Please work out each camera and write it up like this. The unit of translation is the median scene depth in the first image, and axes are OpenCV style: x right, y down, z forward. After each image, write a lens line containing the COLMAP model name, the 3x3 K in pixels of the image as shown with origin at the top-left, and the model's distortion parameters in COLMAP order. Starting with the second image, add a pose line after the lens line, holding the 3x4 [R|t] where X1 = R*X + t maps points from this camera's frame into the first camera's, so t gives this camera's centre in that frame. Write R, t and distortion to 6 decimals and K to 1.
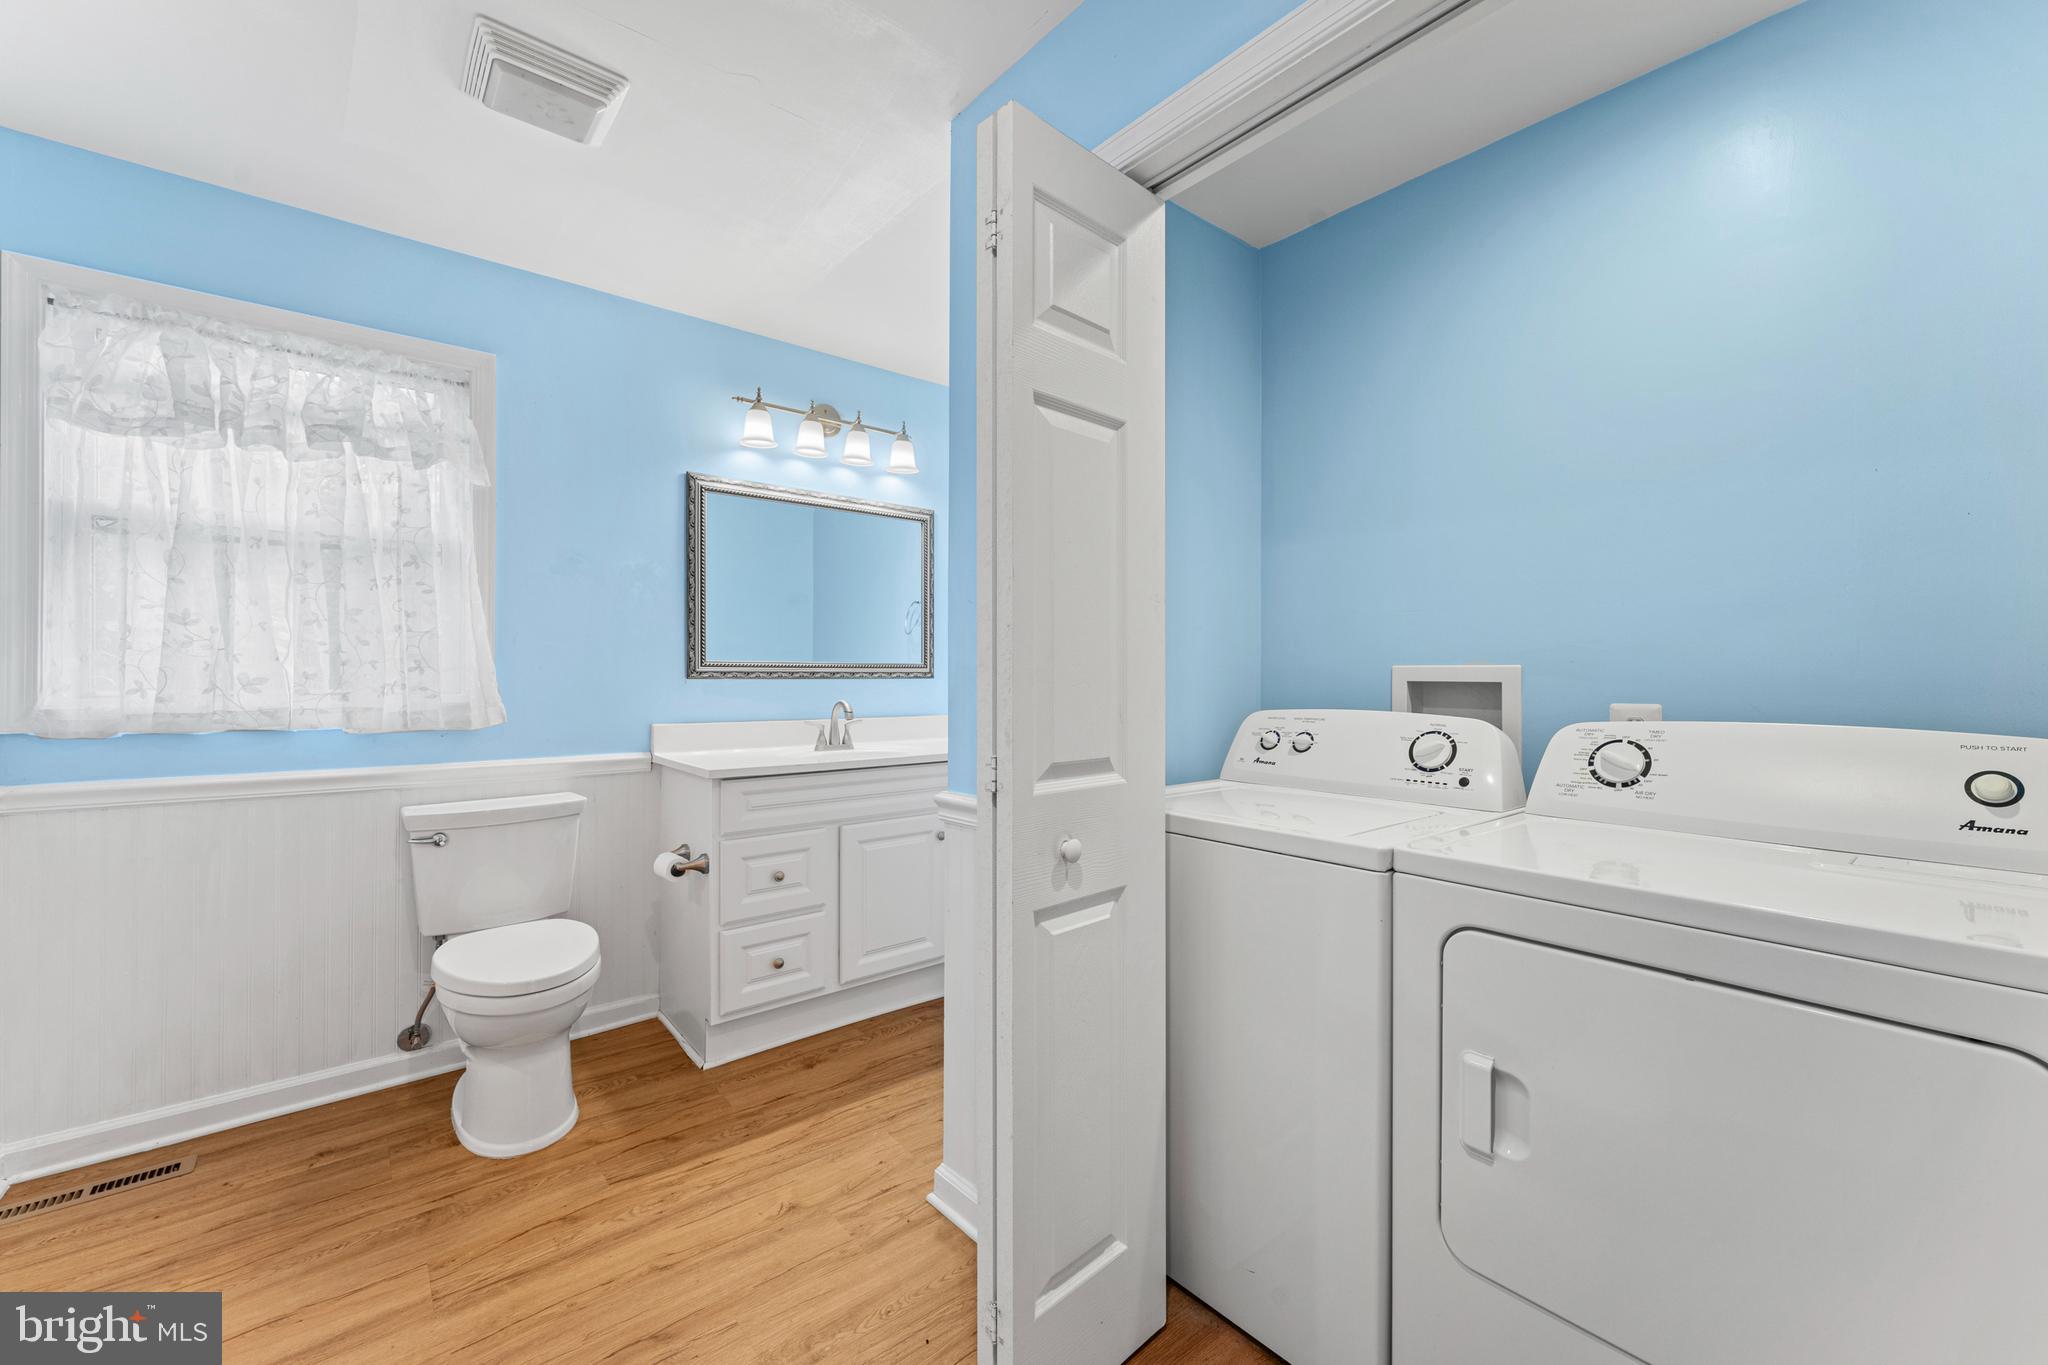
lens RADIAL K [[821.9, 0, 1019.5], [0, 821.9, 671.7], [0, 0, 1]] dist [0.001578, -0.000053]
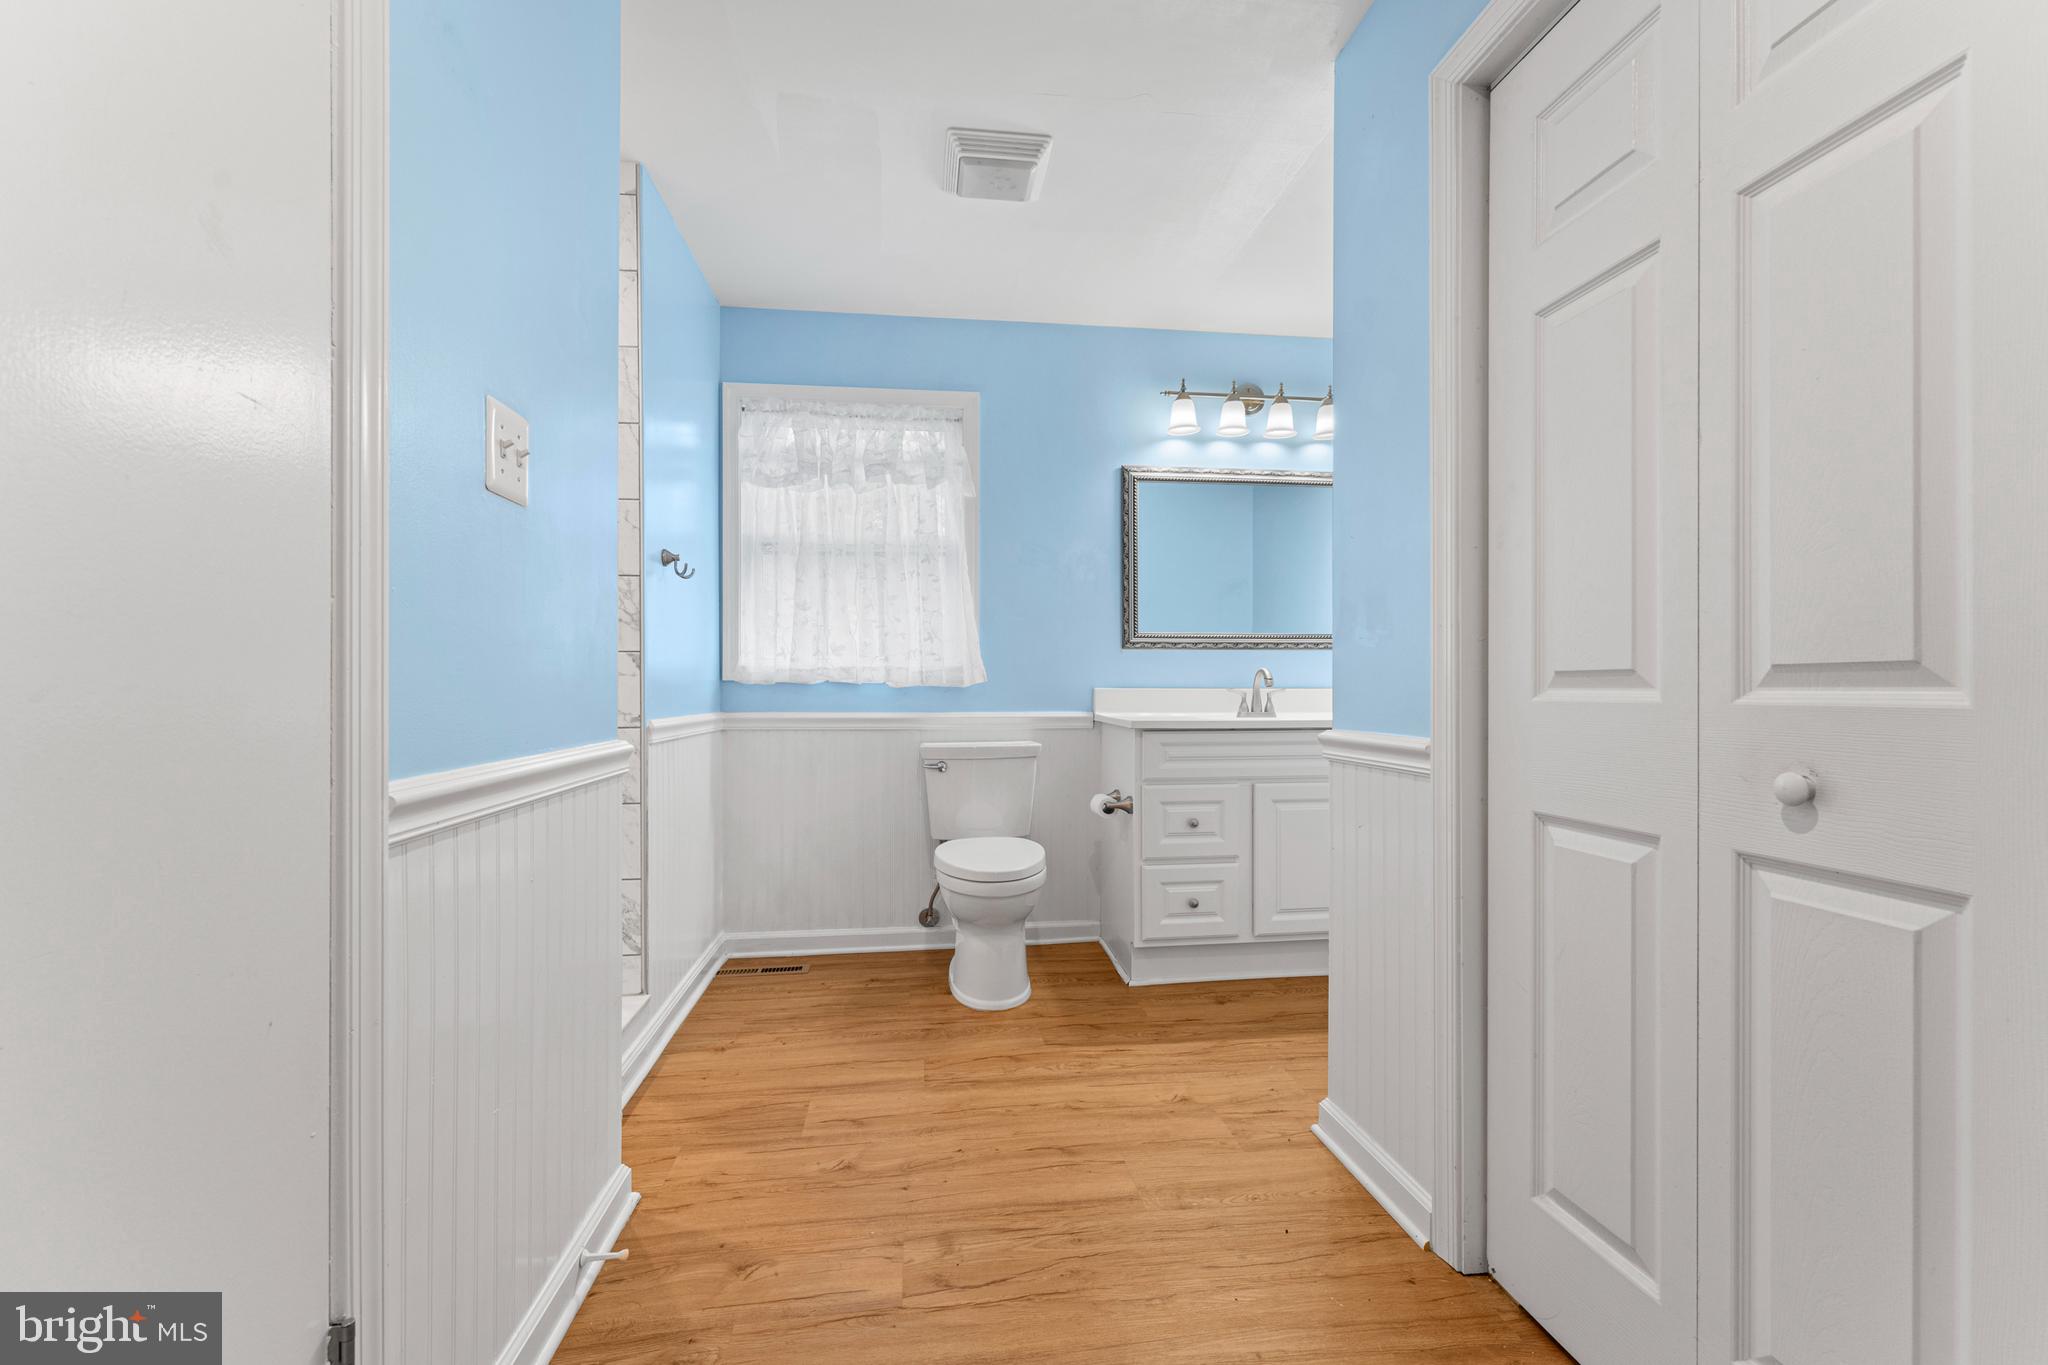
lens RADIAL K [[821.9, 0, 1002.7], [0, 821.9, 683.4], [0, 0, 1]] dist [0.001578, -0.000053]
pose [[0.836563, 0.000424, -0.547871, 0.097835], [0.001522, 0.999994, 0.003099, 0.065687], [0.547869, -0.003427, 0.836557, -0.048466]]
